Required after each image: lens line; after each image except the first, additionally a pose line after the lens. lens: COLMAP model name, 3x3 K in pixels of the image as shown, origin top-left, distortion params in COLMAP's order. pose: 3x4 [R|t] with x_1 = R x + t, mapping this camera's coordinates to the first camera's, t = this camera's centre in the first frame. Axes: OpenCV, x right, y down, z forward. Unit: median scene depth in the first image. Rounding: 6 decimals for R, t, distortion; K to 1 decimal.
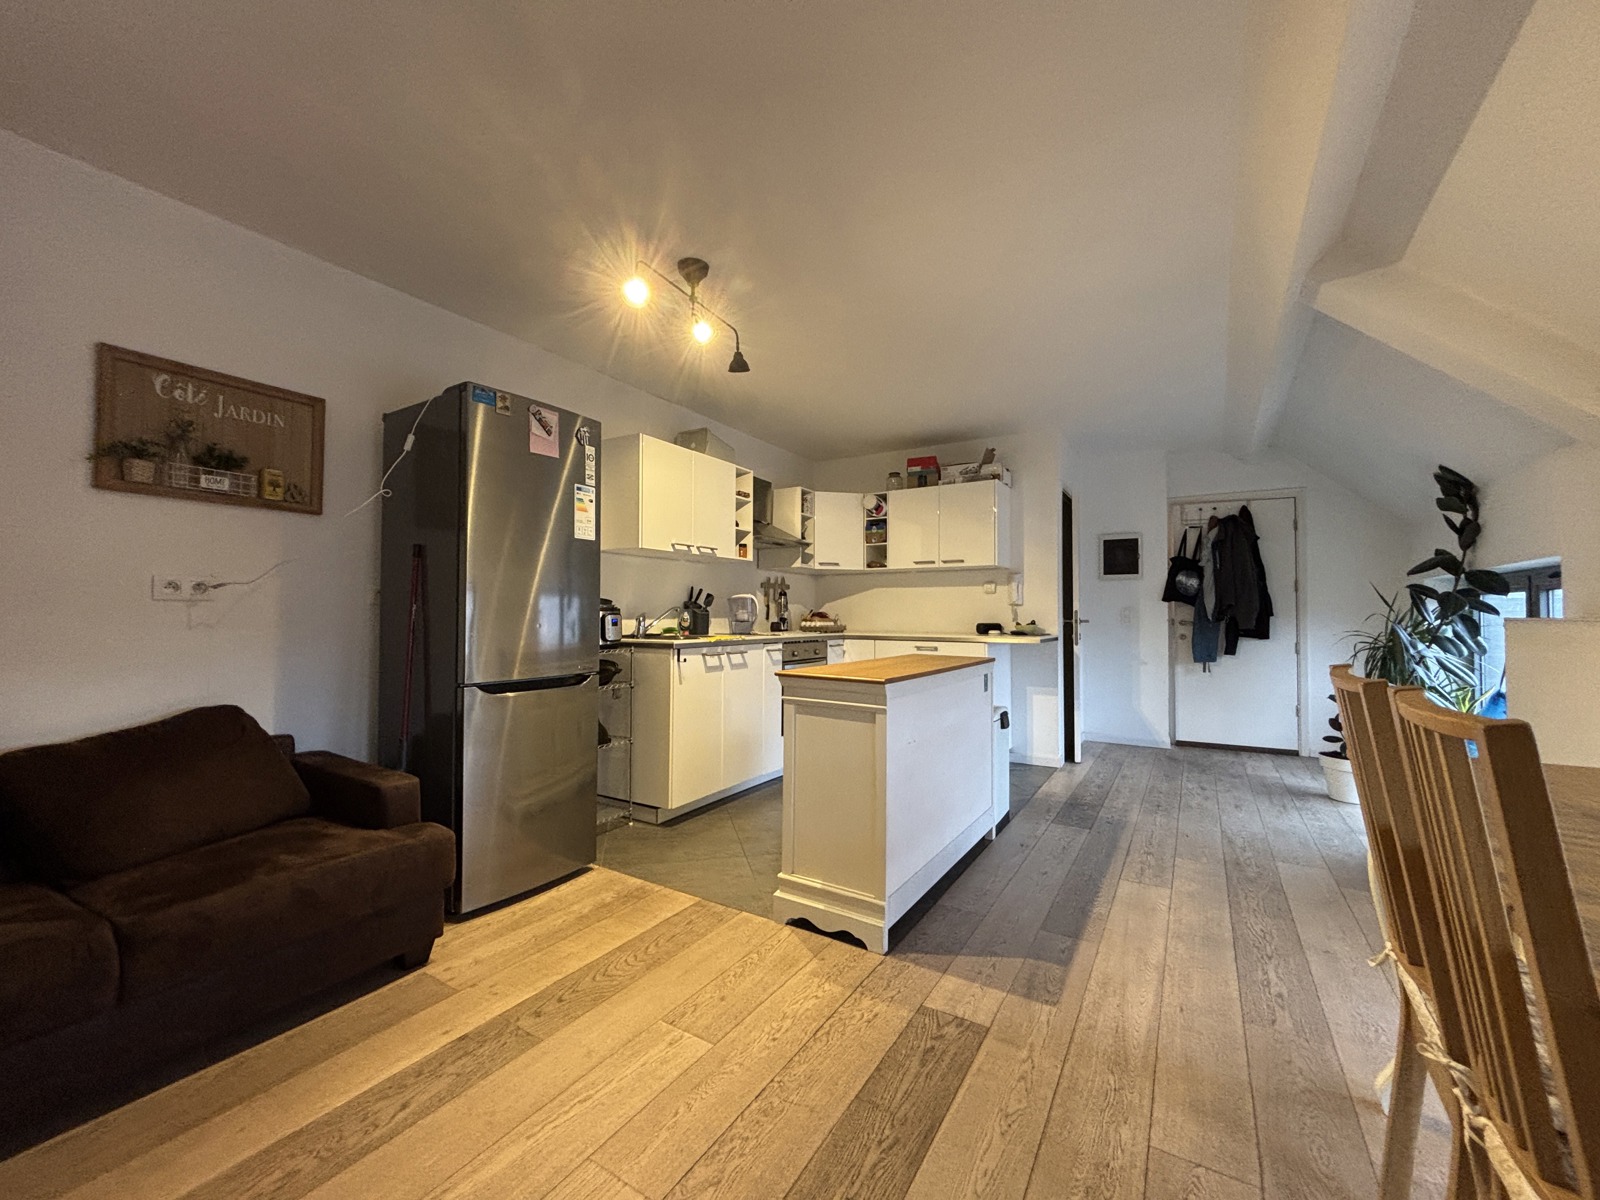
lens RADIAL K [[641.0, 0, 800.0], [0, 641.0, 600.0], [0, 0, 1]] dist [0.001271, 0.000228]
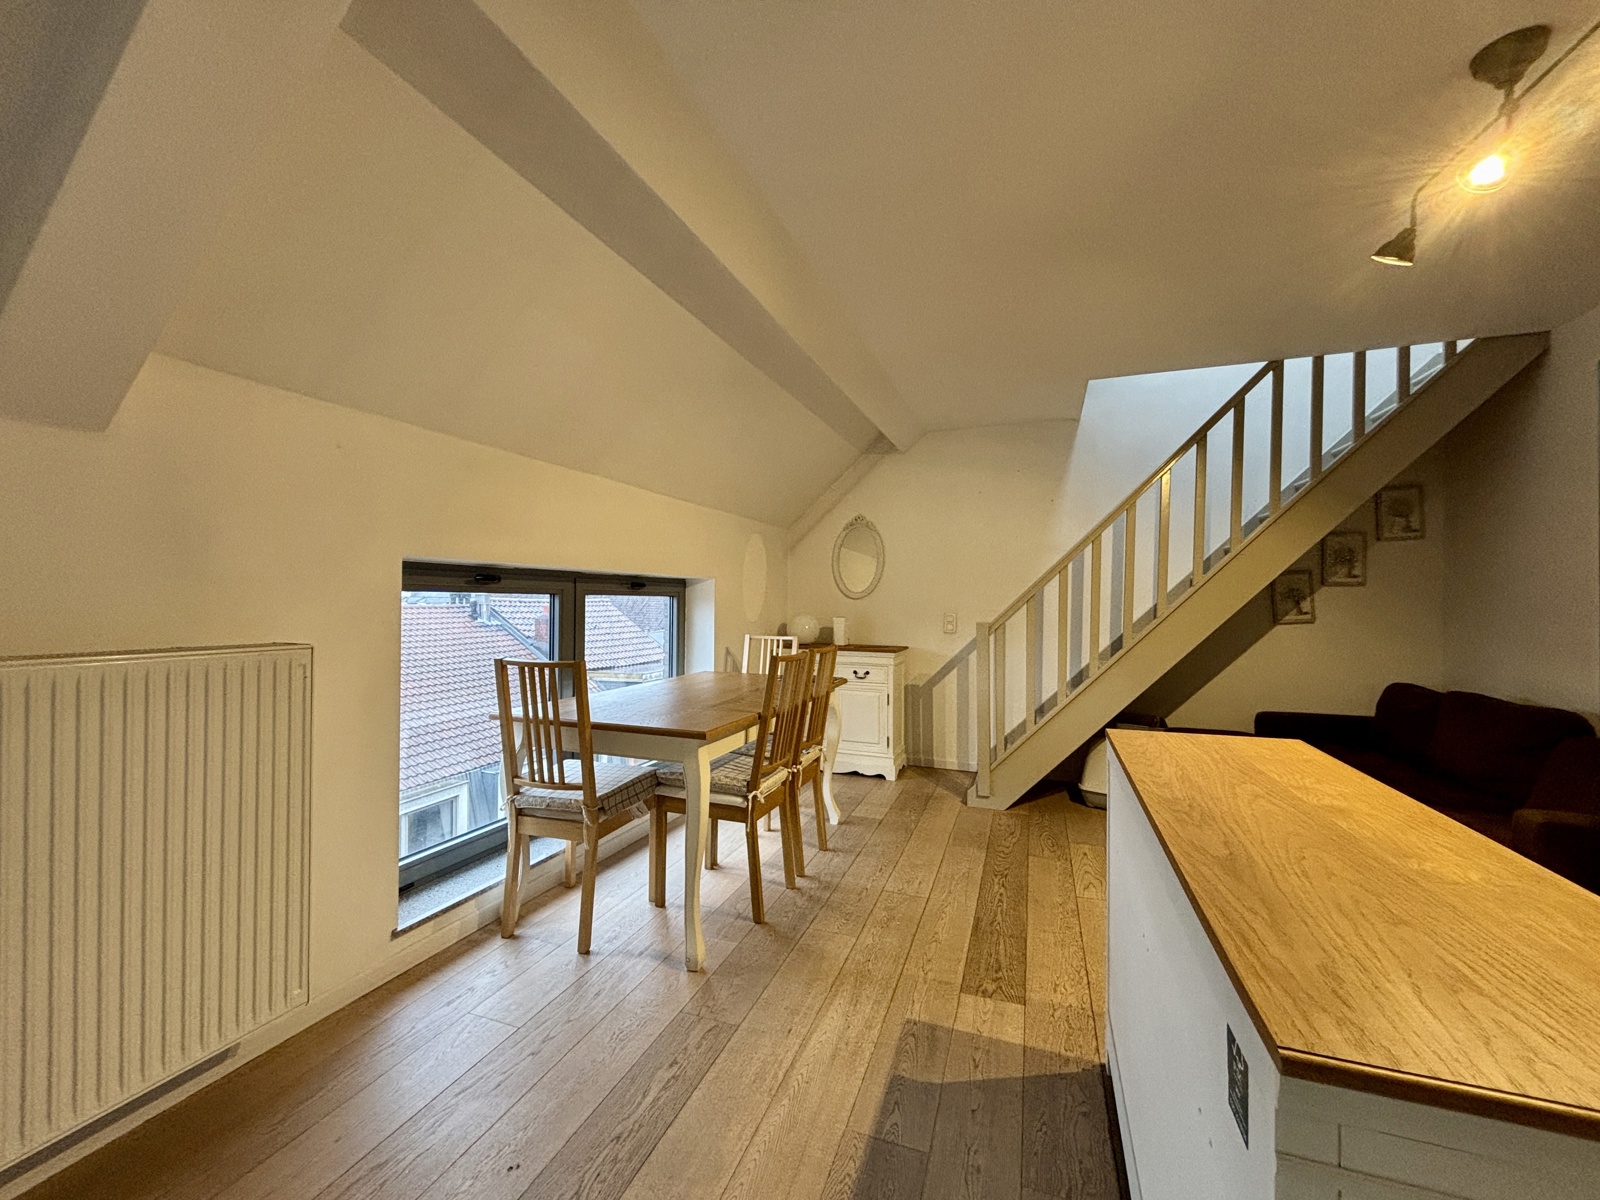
lens RADIAL K [[645.6, 0, 797.8], [0, 645.6, 600.8], [0, 0, 1]] dist [-0.001323, -0.000282]
pose [[-0.979142, -0.011537, -0.202851, 0.648641], [-0.006671, 0.999674, -0.024655, -0.013807], [0.203070, -0.022787, -0.978899, 1.641089]]
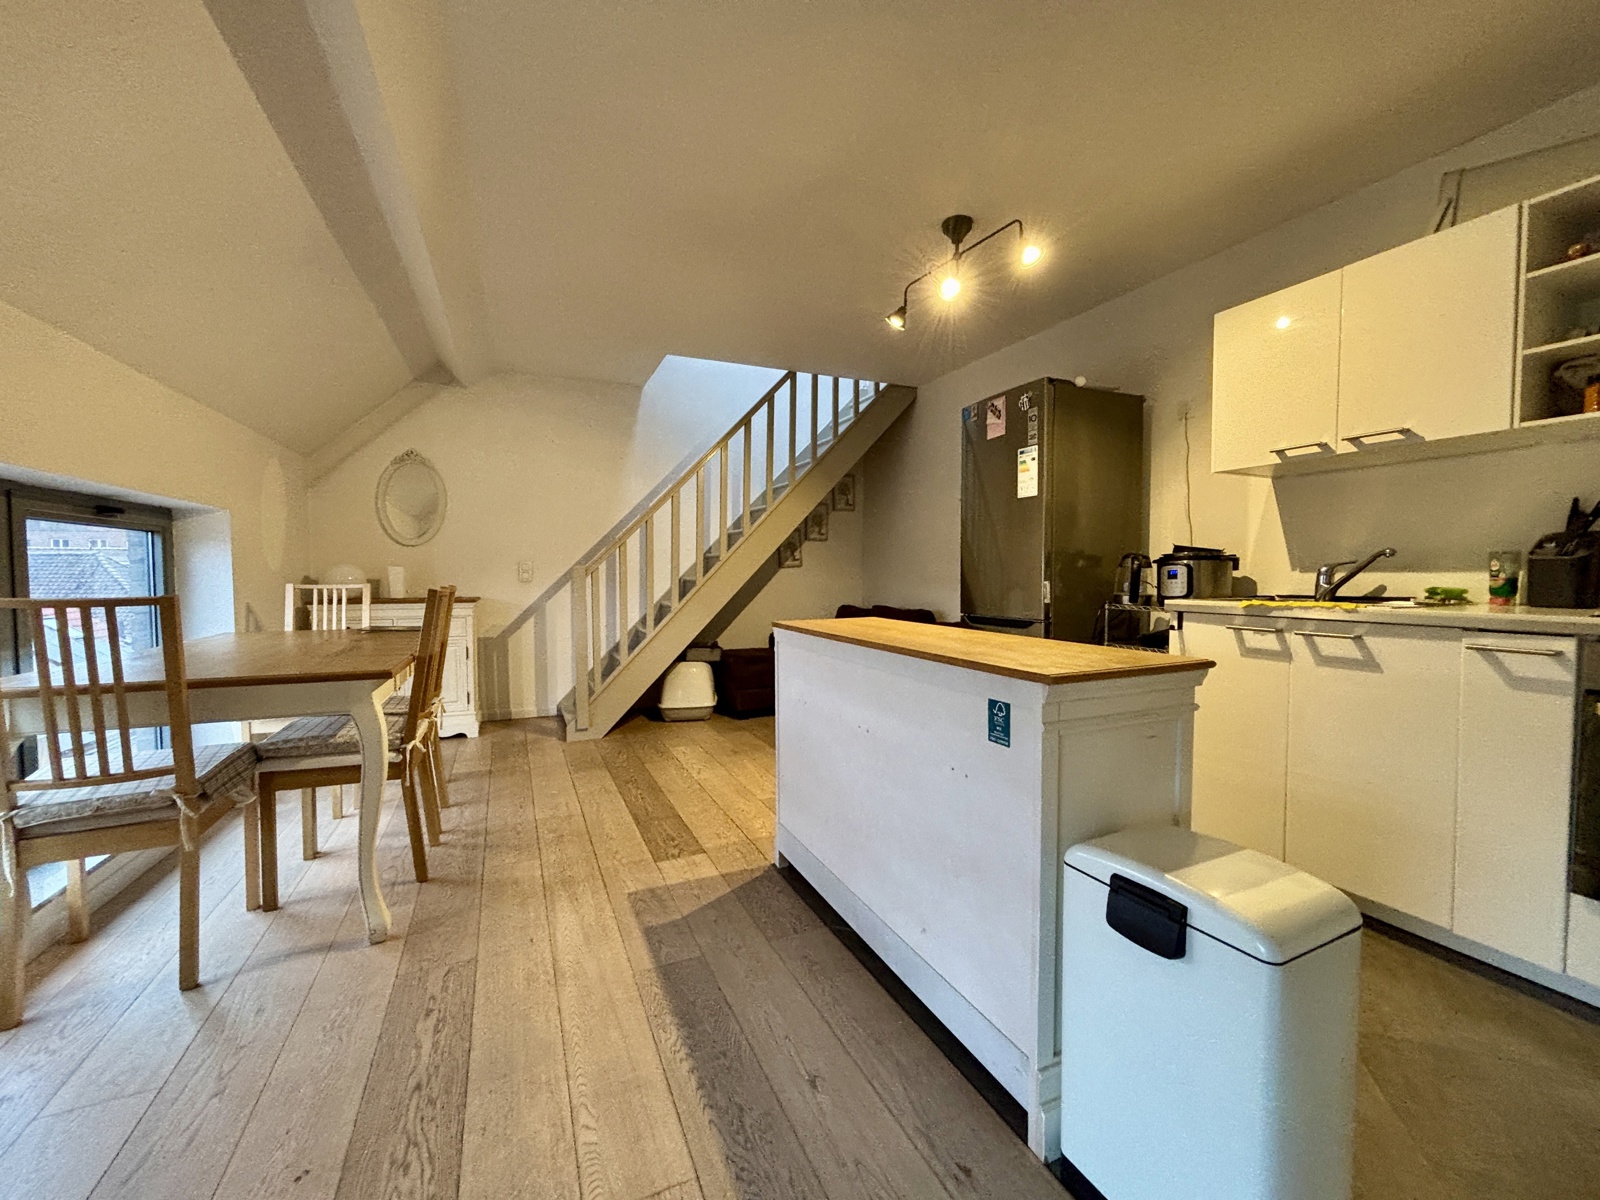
lens RADIAL K [[645.6, 0, 797.8], [0, 645.6, 600.8], [0, 0, 1]] dist [-0.001323, -0.000282]
pose [[-0.557961, 0.033459, -0.829192, 0.978032], [0.017101, 0.999438, 0.028822, 0.053641], [0.829691, 0.001901, -0.558220, 1.577123]]
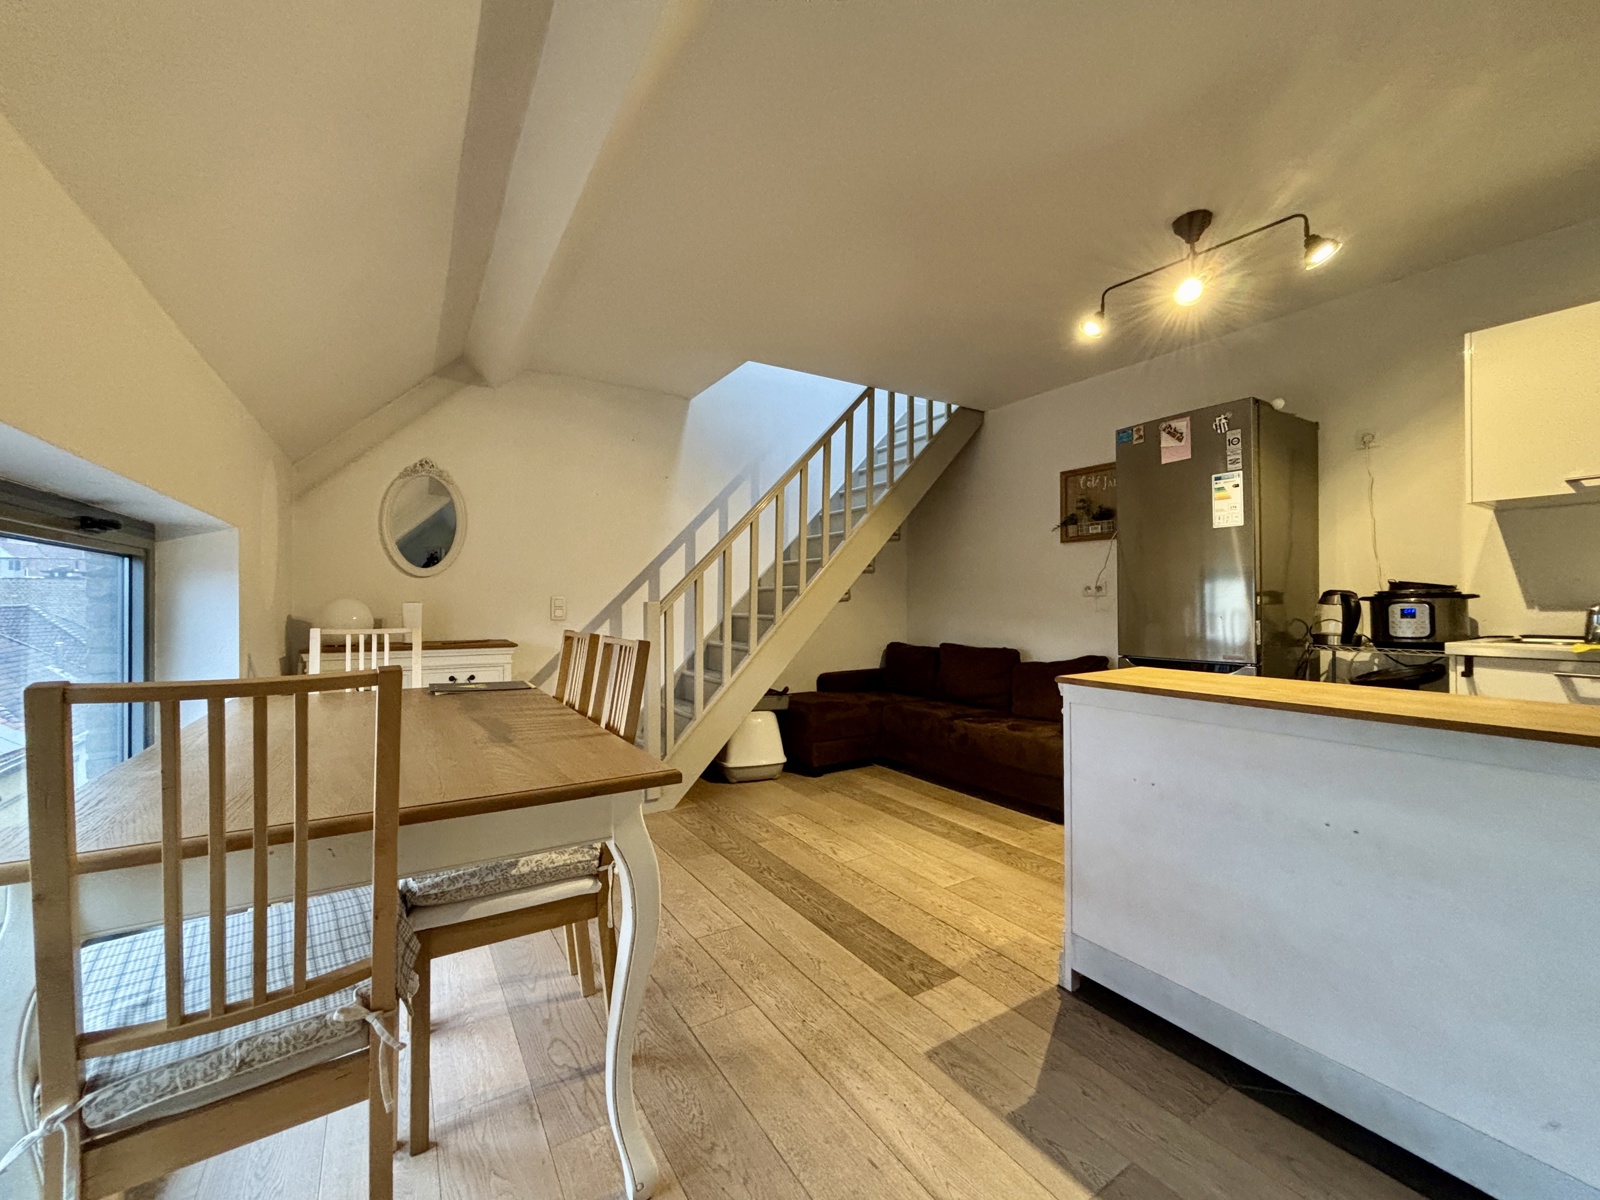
lens RADIAL K [[645.6, 0, 797.8], [0, 645.6, 600.8], [0, 0, 1]] dist [-0.001323, -0.000282]
pose [[-0.430984, -0.005324, -0.902344, 1.033763], [0.020636, 0.999663, -0.015754, 0.025470], [0.902124, -0.025410, -0.430729, 1.012623]]
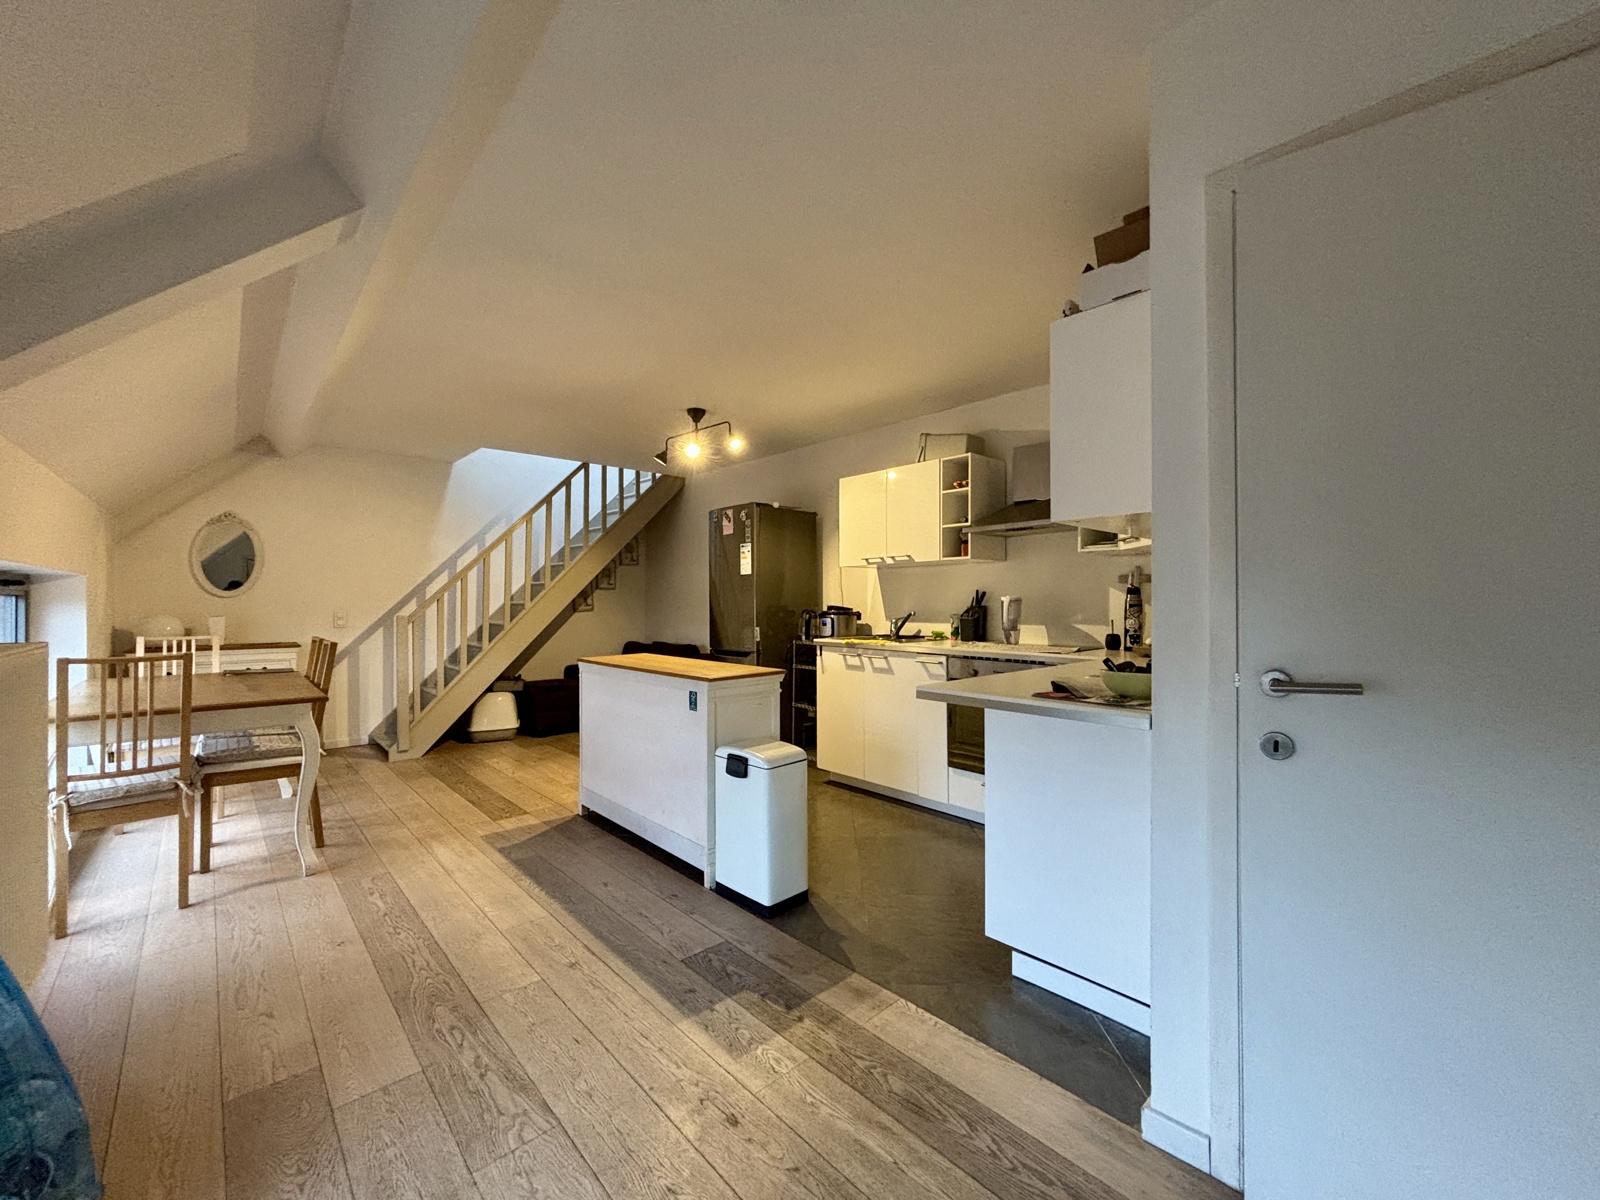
lens RADIAL K [[646.7, 0, 810.7], [0, 646.7, 596.0], [0, 0, 1]] dist [-0.017925, 0.004773]
pose [[-0.251823, -0.010915, -0.967712, 1.598410], [0.021904, 0.999616, -0.016974, -0.002772], [0.967525, -0.025472, -0.251487, 1.965624]]
